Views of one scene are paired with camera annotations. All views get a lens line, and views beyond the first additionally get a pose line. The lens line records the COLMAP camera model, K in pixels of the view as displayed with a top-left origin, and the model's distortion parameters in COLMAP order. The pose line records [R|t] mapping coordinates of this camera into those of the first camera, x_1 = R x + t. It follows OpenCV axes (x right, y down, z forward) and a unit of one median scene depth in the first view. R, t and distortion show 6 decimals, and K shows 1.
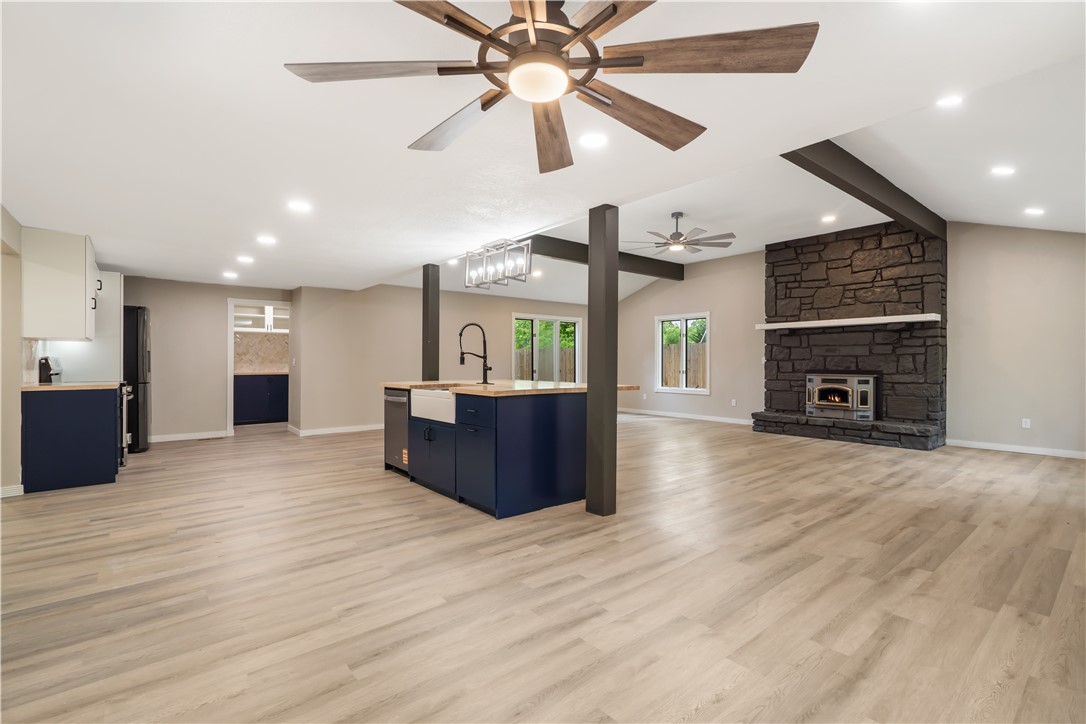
lens RADIAL K [[507.3, 0, 530.8], [0, 507.3, 361.9], [0, 0, 1]] dist [-0.008729, 0.000753]
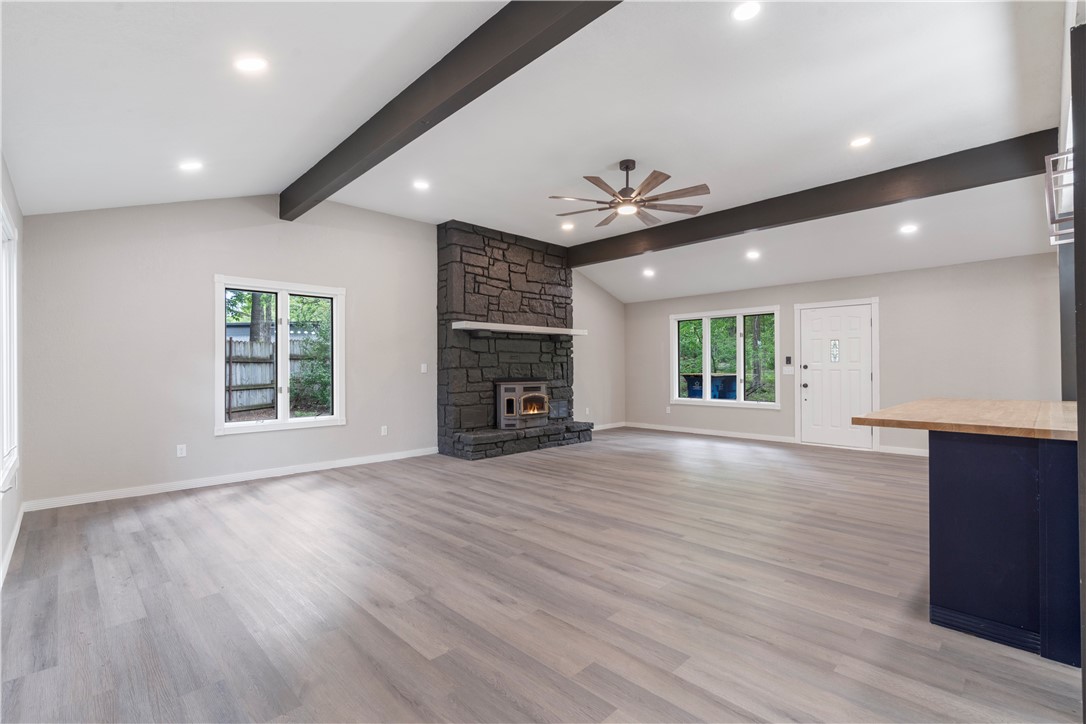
lens RADIAL K [[495.6, 0, 543.5], [0, 495.6, 365.6], [0, 0, 1]] dist [-0.003983, 0.000435]
pose [[-0.118221, 0.002948, 0.992983, -0.382791], [0.002561, 0.999993, -0.002664, -0.005194], [-0.992984, 0.002228, -0.118228, 1.180868]]
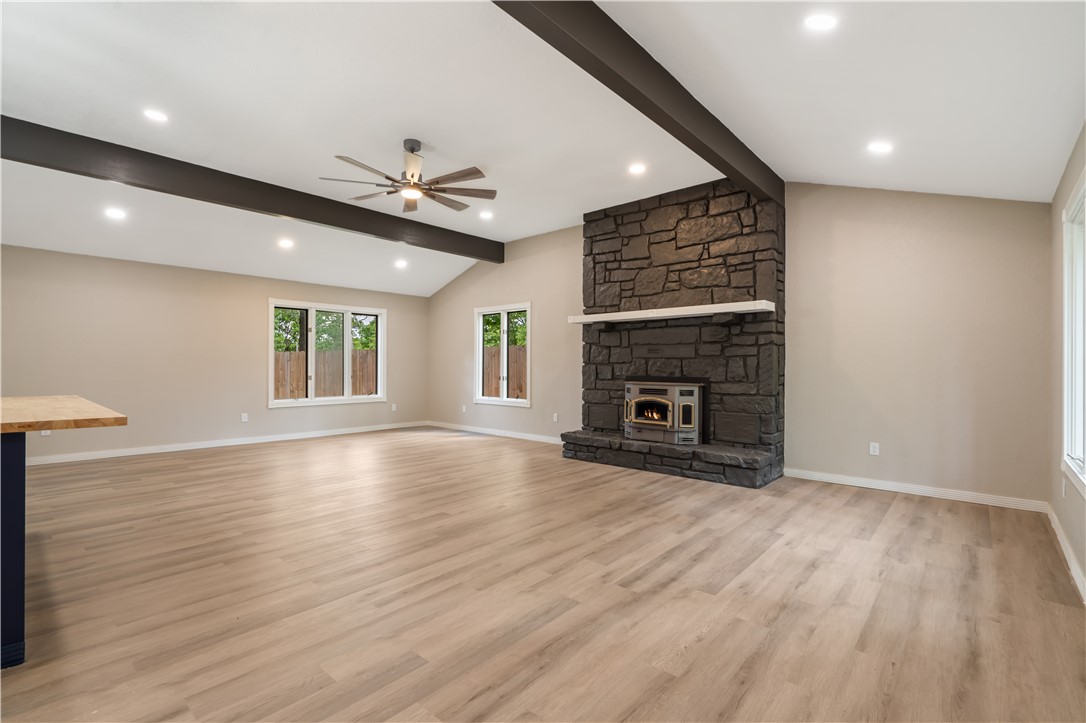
lens RADIAL K [[505.9, 0, 543.0], [0, 505.9, 361.5], [0, 0, 1]] dist [-0.002457, 0.000476]
pose [[0.985396, 0.002574, 0.170262, 0.336854], [-0.001518, 0.999979, -0.006329, -0.001899], [-0.170274, 0.005978, 0.985379, 0.312651]]
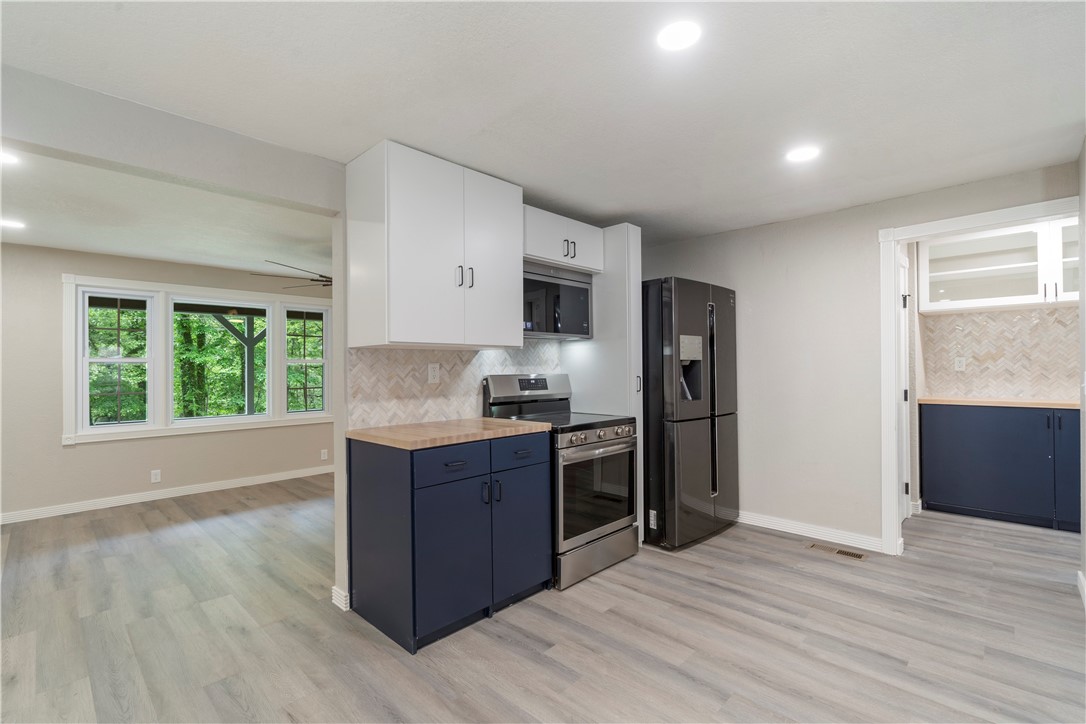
lens RADIAL K [[488.6, 0, 546.2], [0, 488.6, 365.9], [0, 0, 1]] dist [-0.002849, 0.000505]
pose [[0.141769, -0.008393, -0.989864, -0.258036], [0.010571, 0.999920, -0.006964, -0.013104], [0.989843, -0.009477, 0.141846, 0.742430]]
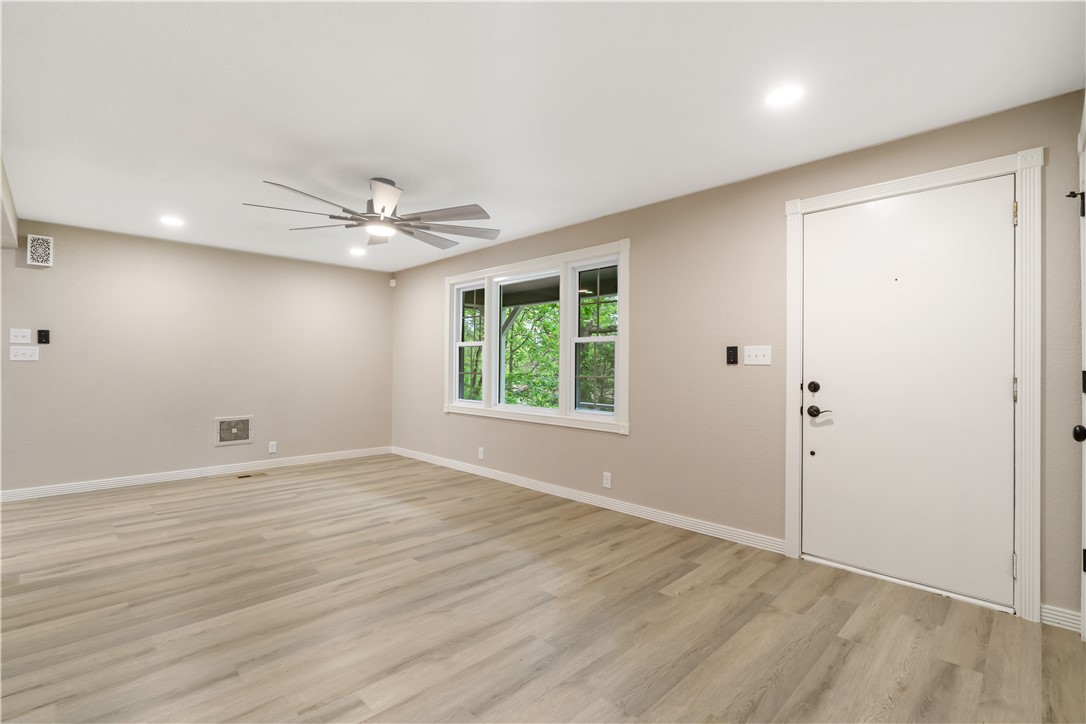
lens RADIAL K [[486.4, 0, 481.3], [0, 486.4, 363.8], [0, 0, 1]] dist [-0.000669, 0.000039]
pose [[-0.998222, -0.006713, -0.059234, -1.008025], [-0.006226, 0.999945, -0.008405, 0.005304], [0.059288, -0.008021, -0.998209, 1.020200]]
